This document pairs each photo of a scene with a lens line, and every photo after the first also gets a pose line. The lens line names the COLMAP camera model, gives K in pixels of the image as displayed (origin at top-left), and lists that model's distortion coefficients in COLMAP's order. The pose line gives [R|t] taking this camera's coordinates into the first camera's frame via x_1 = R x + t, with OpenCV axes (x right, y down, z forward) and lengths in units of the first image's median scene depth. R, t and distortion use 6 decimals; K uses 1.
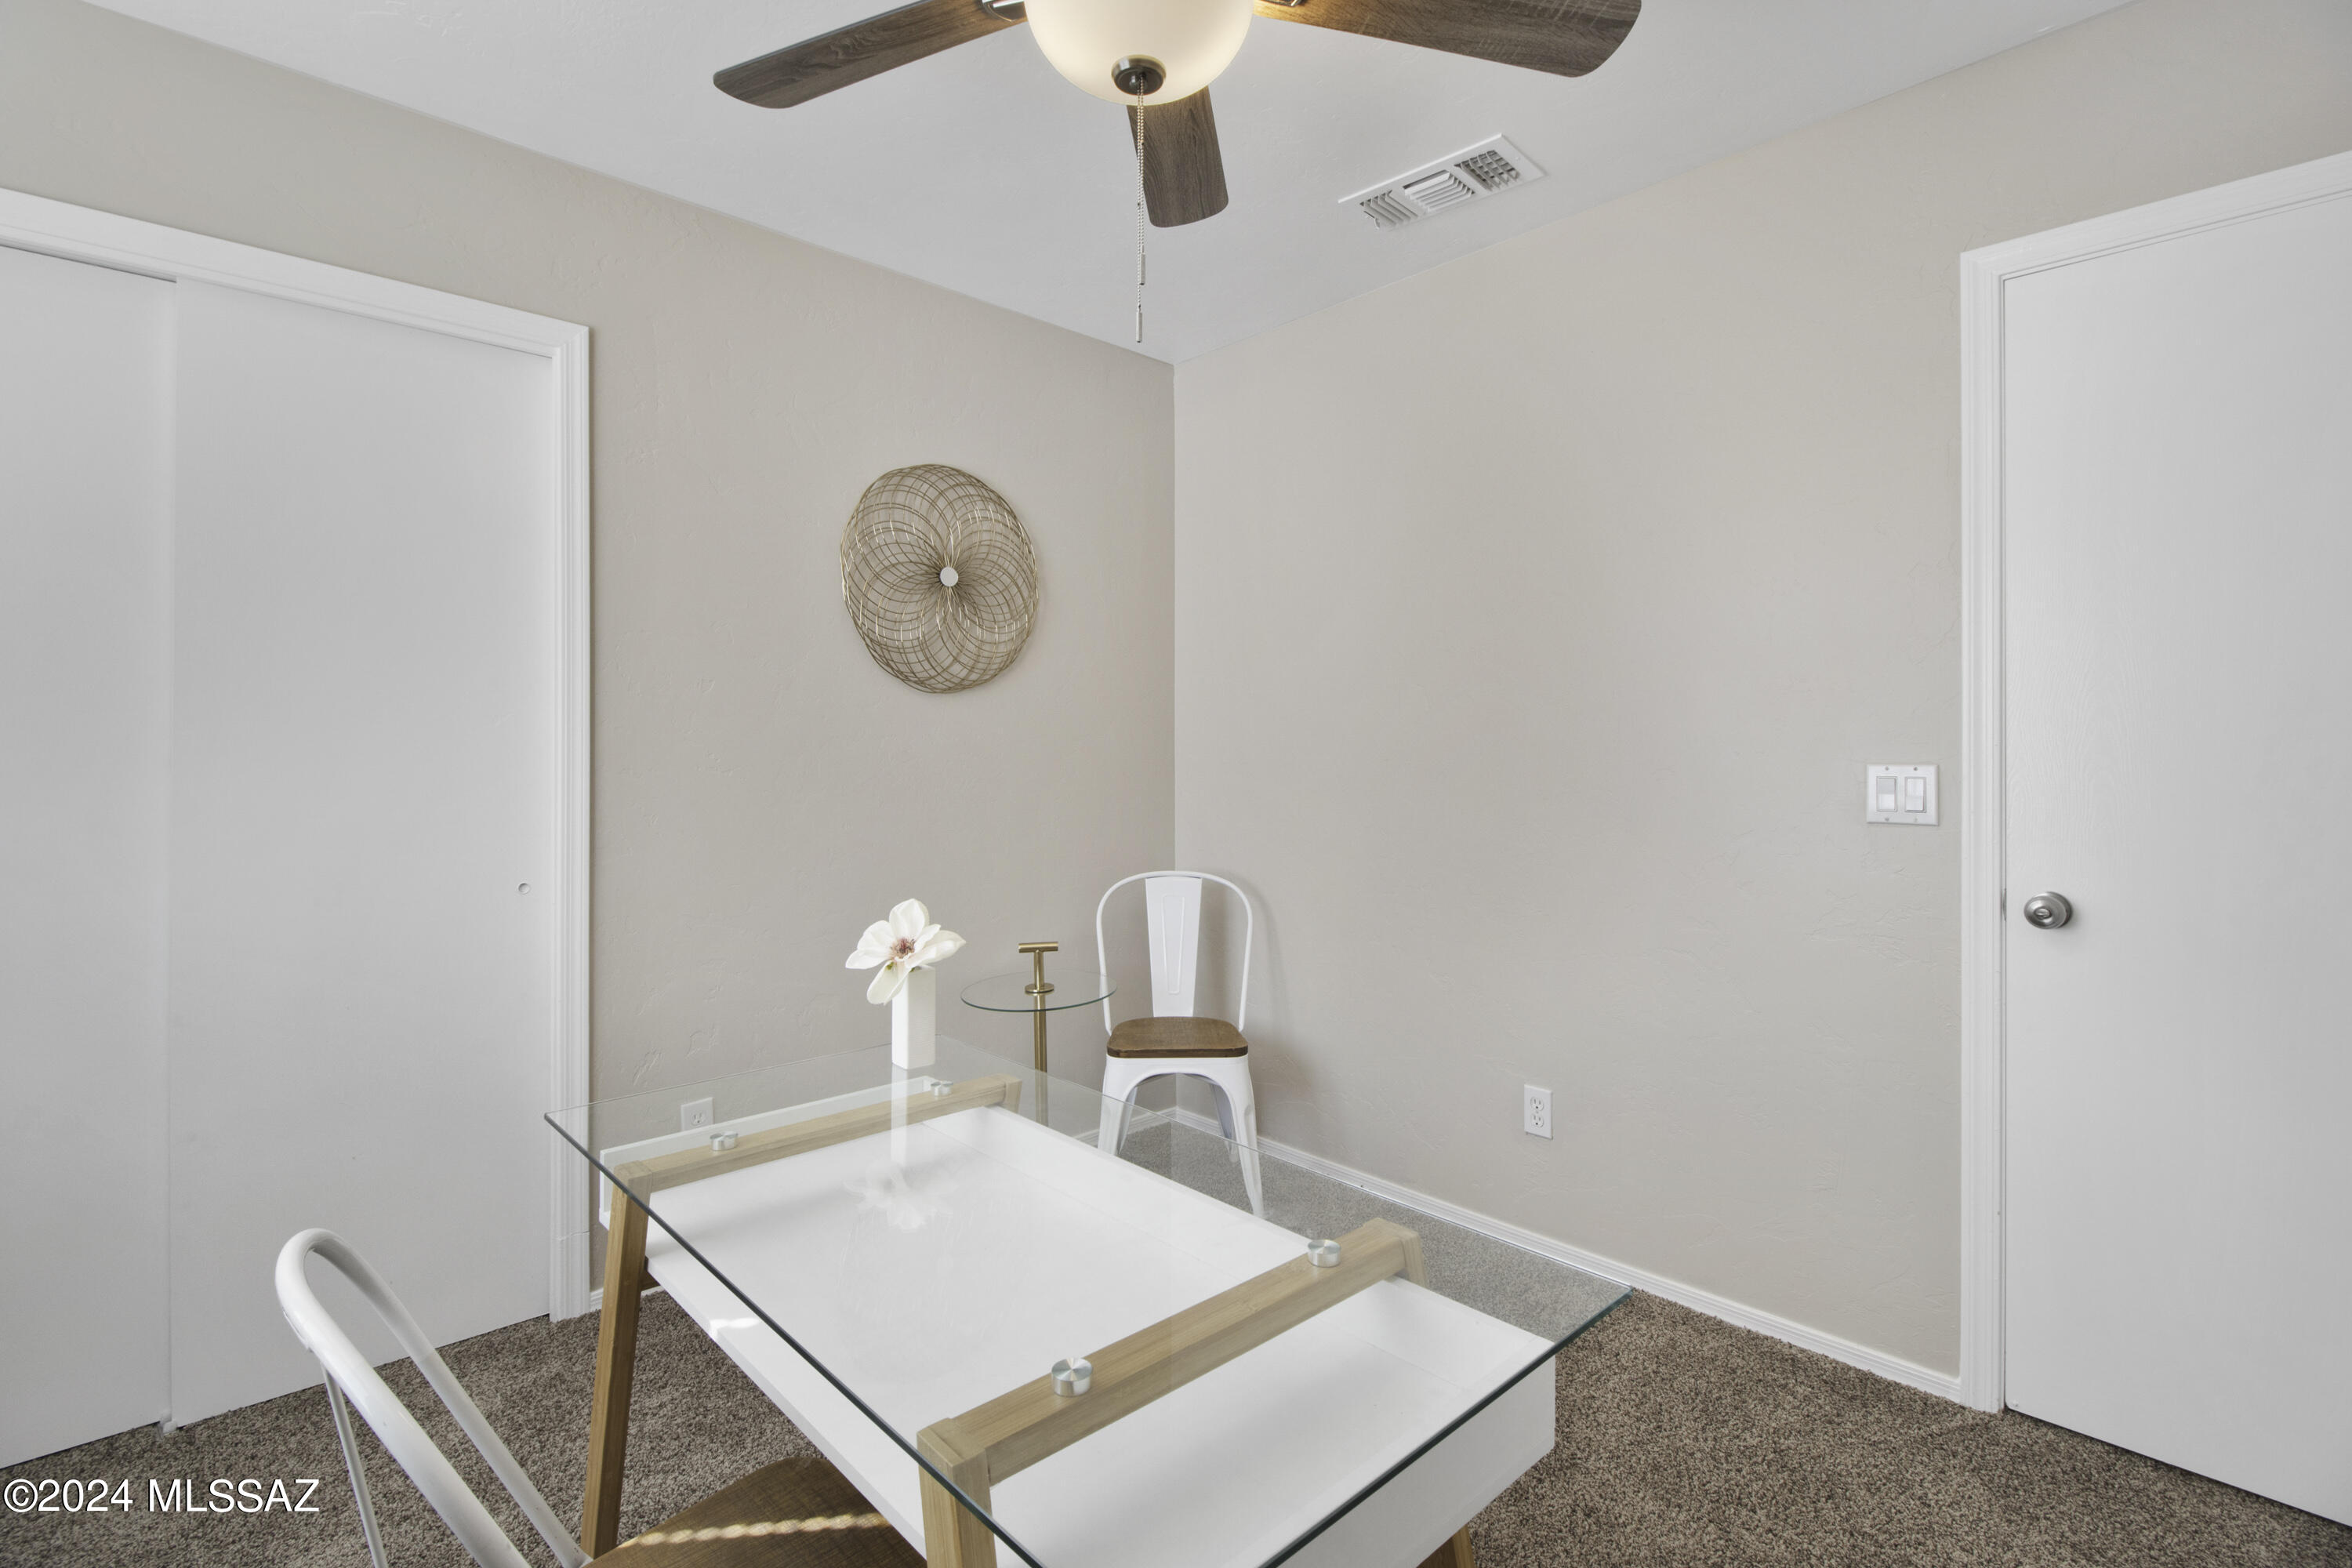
lens RADIAL K [[1089.2, 0, 1177.5], [0, 1089.2, 759.4], [0, 0, 1]] dist [-0.017904, -0.001496]
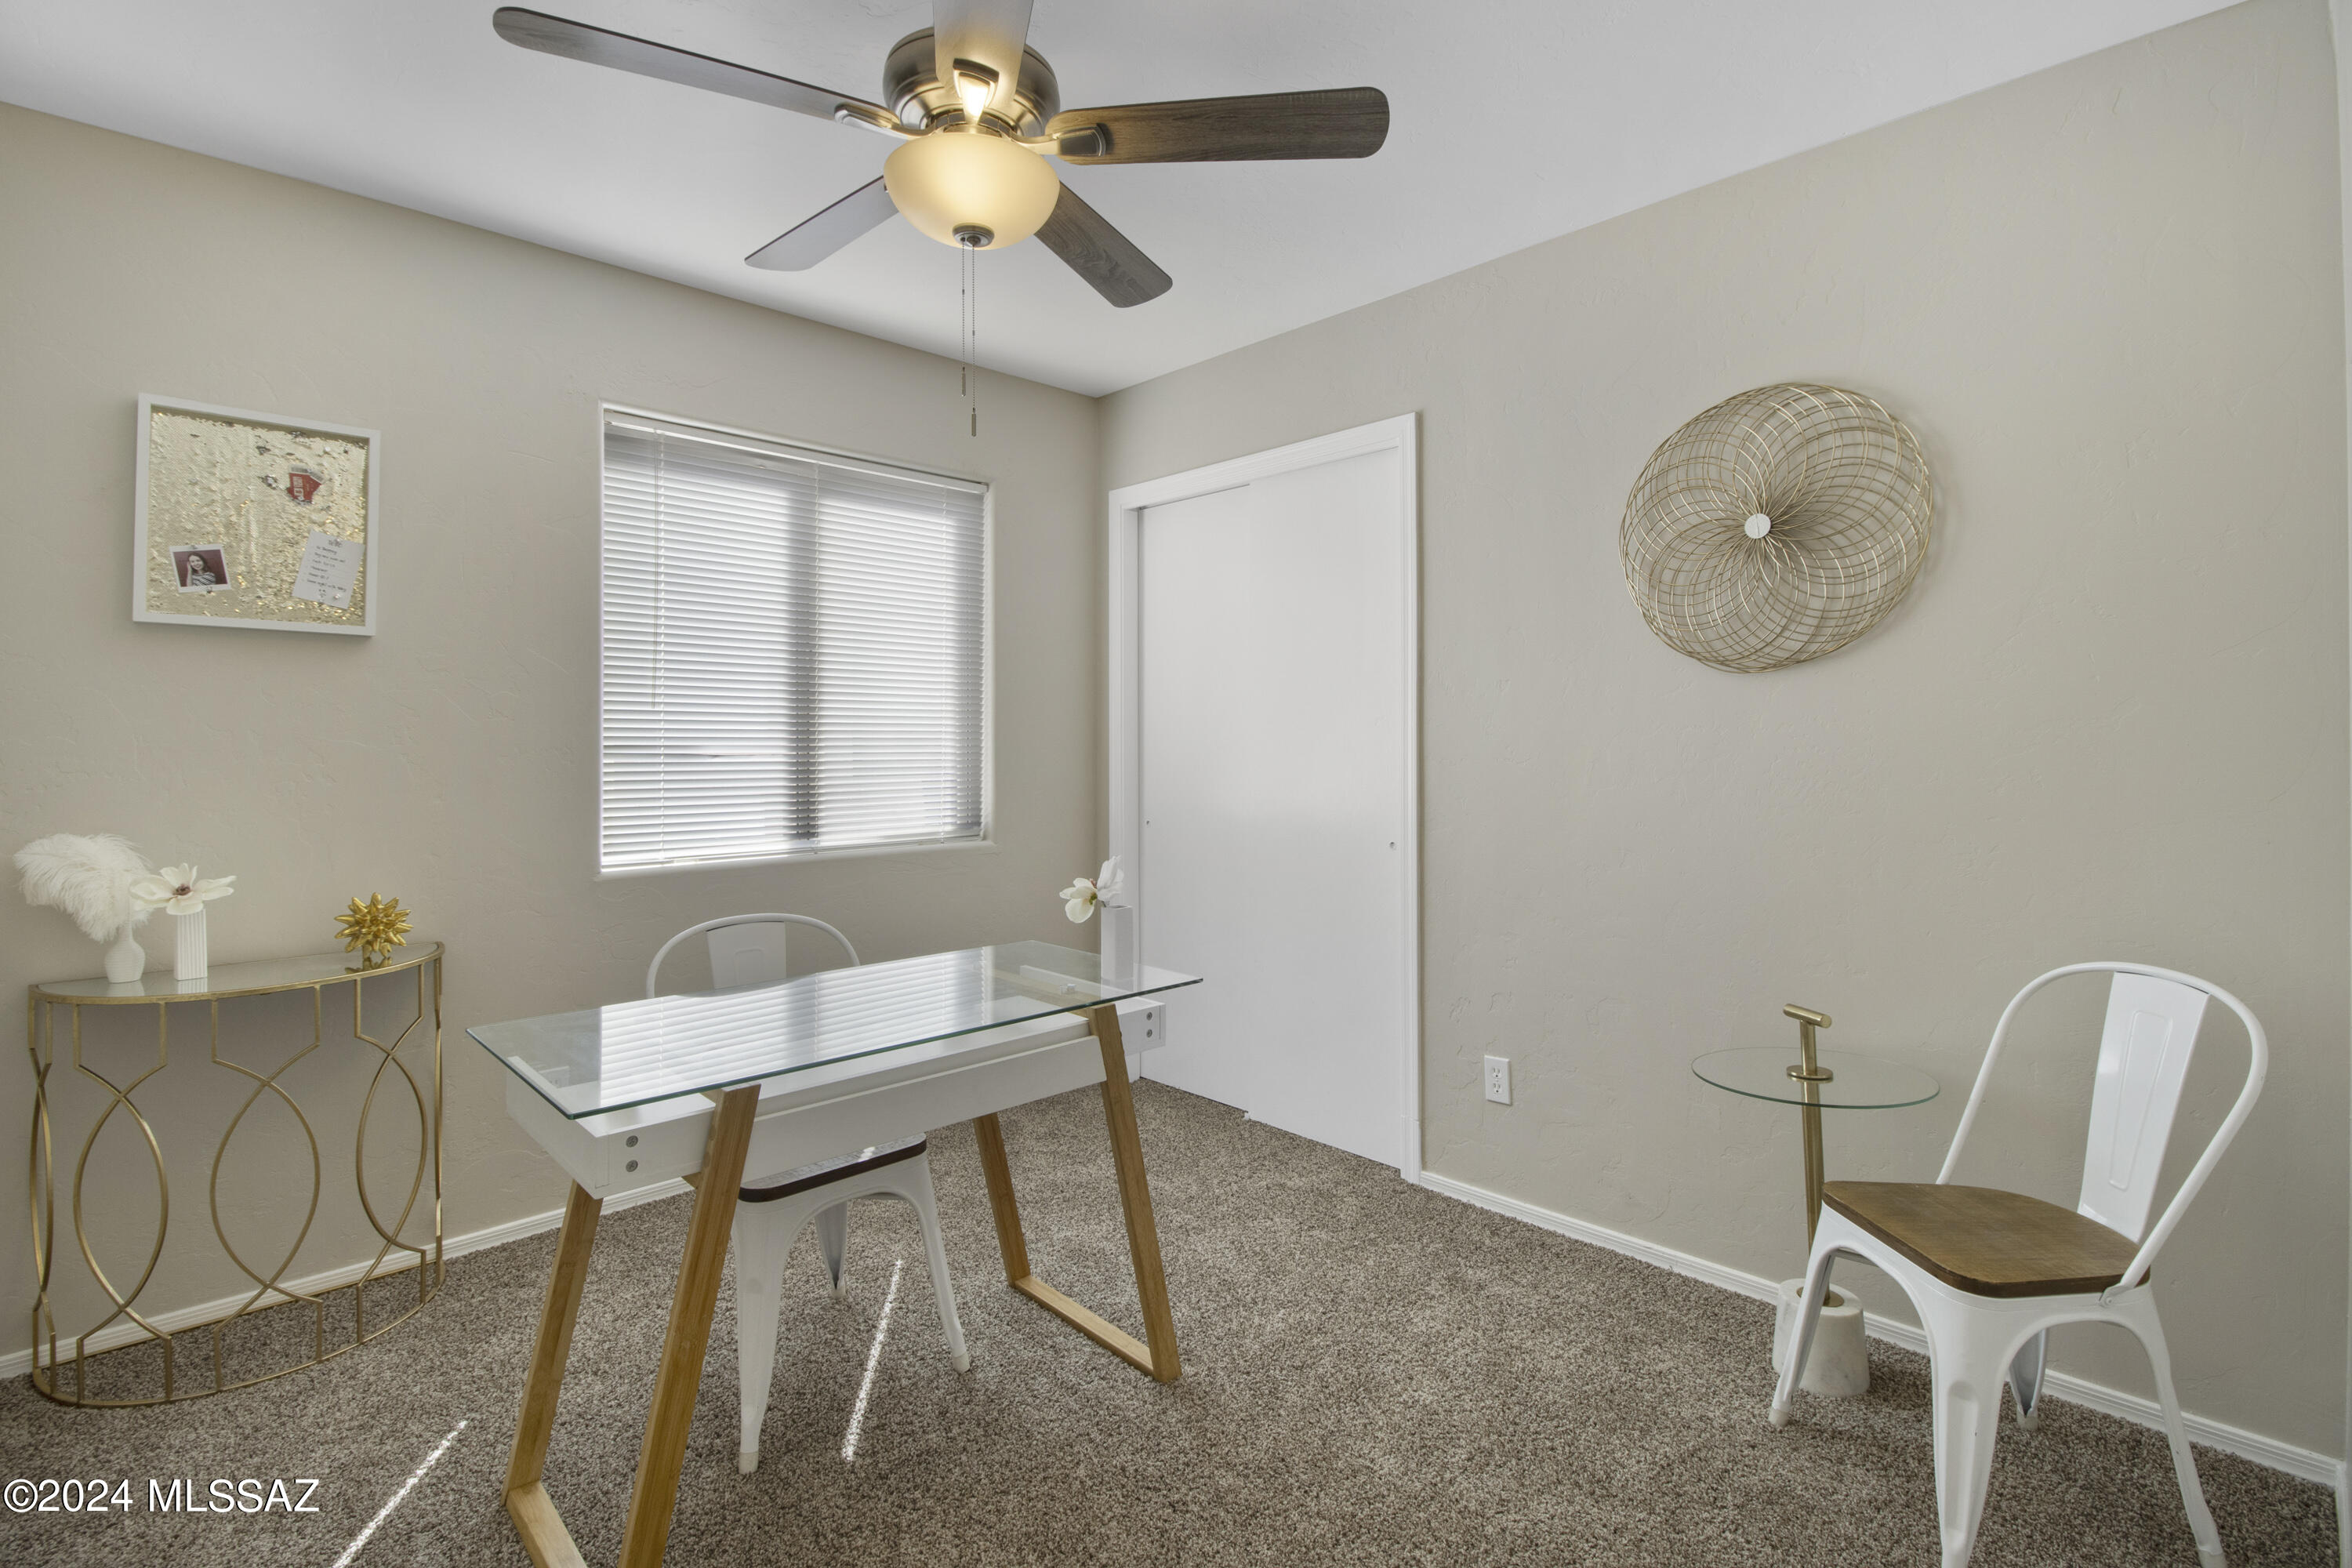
lens RADIAL K [[1075.7, 0, 1176.0], [0, 1075.7, 784.0], [0, 0, 1]] dist [-0.000735, -0.000426]
pose [[0.009245, 0.039946, -0.999159, 0.581440], [0.003831, 0.999193, 0.039983, -0.012325], [0.999950, -0.004197, 0.009085, 0.569208]]
